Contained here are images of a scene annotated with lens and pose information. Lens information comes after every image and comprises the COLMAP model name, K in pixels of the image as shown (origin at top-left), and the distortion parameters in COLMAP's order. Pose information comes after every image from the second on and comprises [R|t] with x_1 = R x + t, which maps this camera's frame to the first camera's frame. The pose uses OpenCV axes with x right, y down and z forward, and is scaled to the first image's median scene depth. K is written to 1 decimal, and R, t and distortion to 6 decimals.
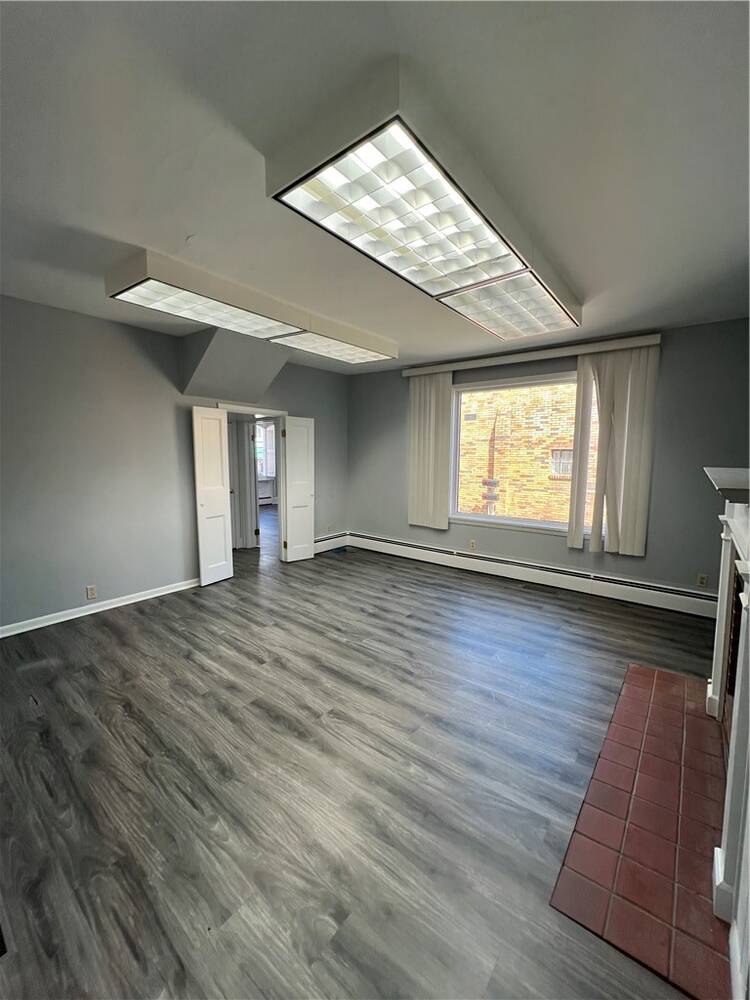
lens RADIAL K [[399.5, 0, 376.9], [0, 399.5, 496.2], [0, 0, 1]] dist [-0.000443, 0.000534]
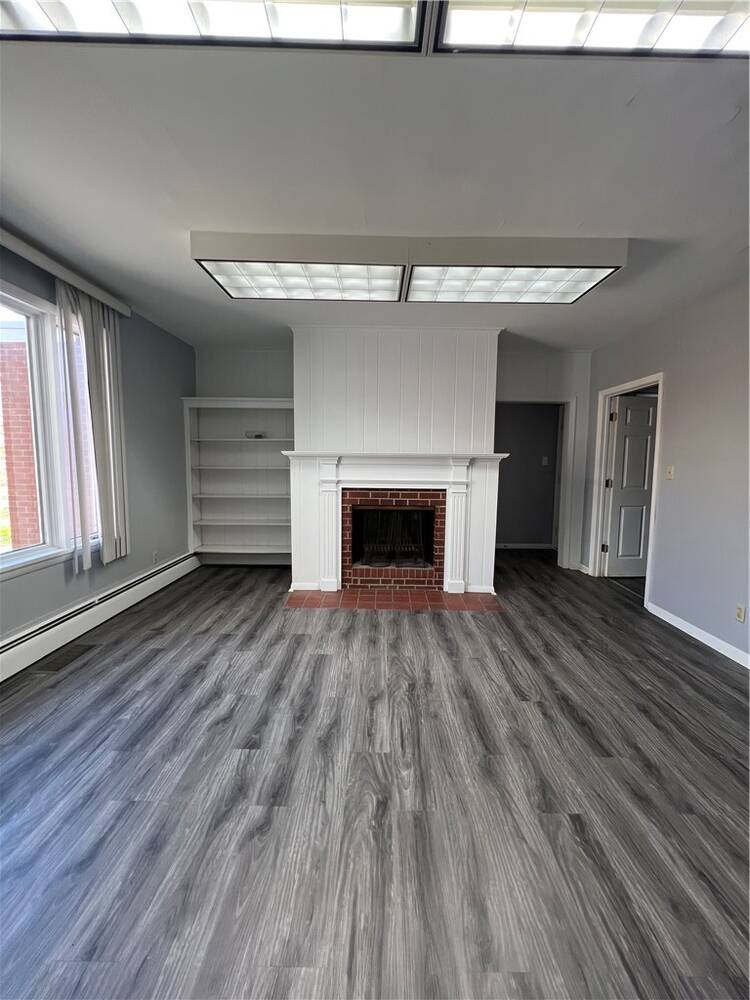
lens RADIAL K [[399.5, 0, 380.4], [0, 399.5, 498.7], [0, 0, 1]] dist [-0.000443, 0.000534]
pose [[-0.616577, -0.088707, 0.782281, -0.483562], [0.066750, 0.984164, 0.164211, -0.100820], [-0.784460, 0.153466, -0.600892, 1.402086]]
